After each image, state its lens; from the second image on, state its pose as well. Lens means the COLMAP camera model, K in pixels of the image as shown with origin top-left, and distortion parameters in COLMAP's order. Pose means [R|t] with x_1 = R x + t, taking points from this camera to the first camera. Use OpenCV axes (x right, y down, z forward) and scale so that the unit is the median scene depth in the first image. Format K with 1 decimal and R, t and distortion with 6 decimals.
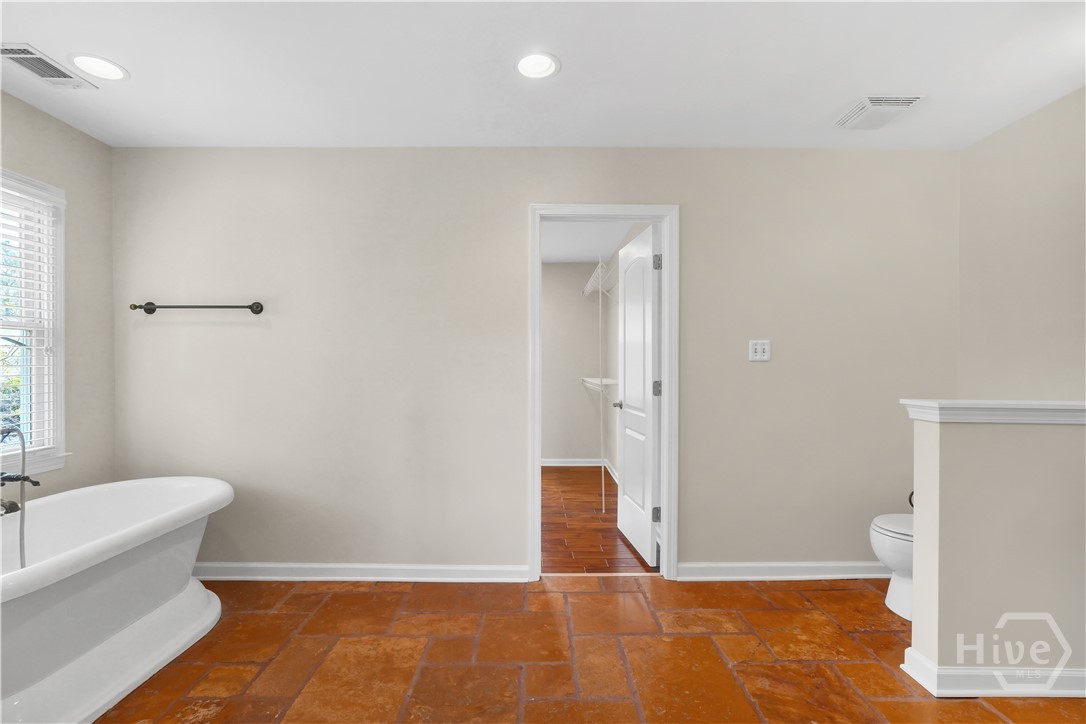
lens RADIAL K [[490.7, 0, 543.0], [0, 490.7, 362.0], [0, 0, 1]] dist [-0.001945, -0.000016]
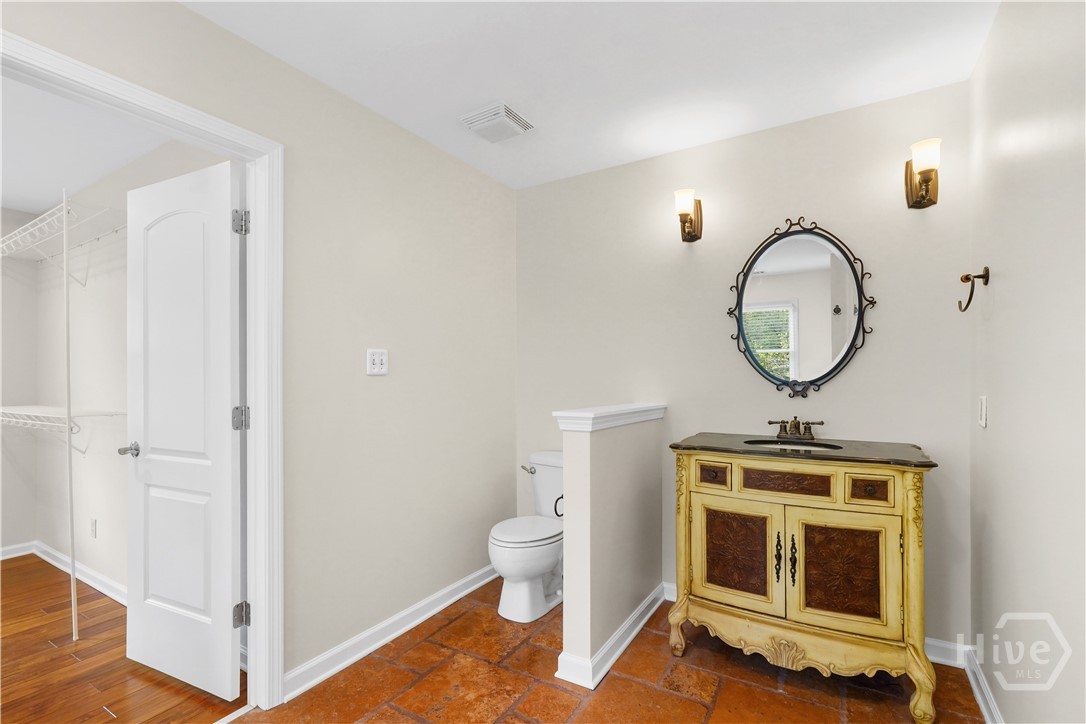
lens RADIAL K [[505.7, 0, 541.2], [0, 505.7, 370.4], [0, 0, 1]] dist [-0.002347, -0.000326]
pose [[0.534869, 0.001873, 0.844933, -0.134645], [0.005555, 0.999968, -0.005733, -0.003374], [-0.844917, 0.007760, 0.534841, 0.362529]]
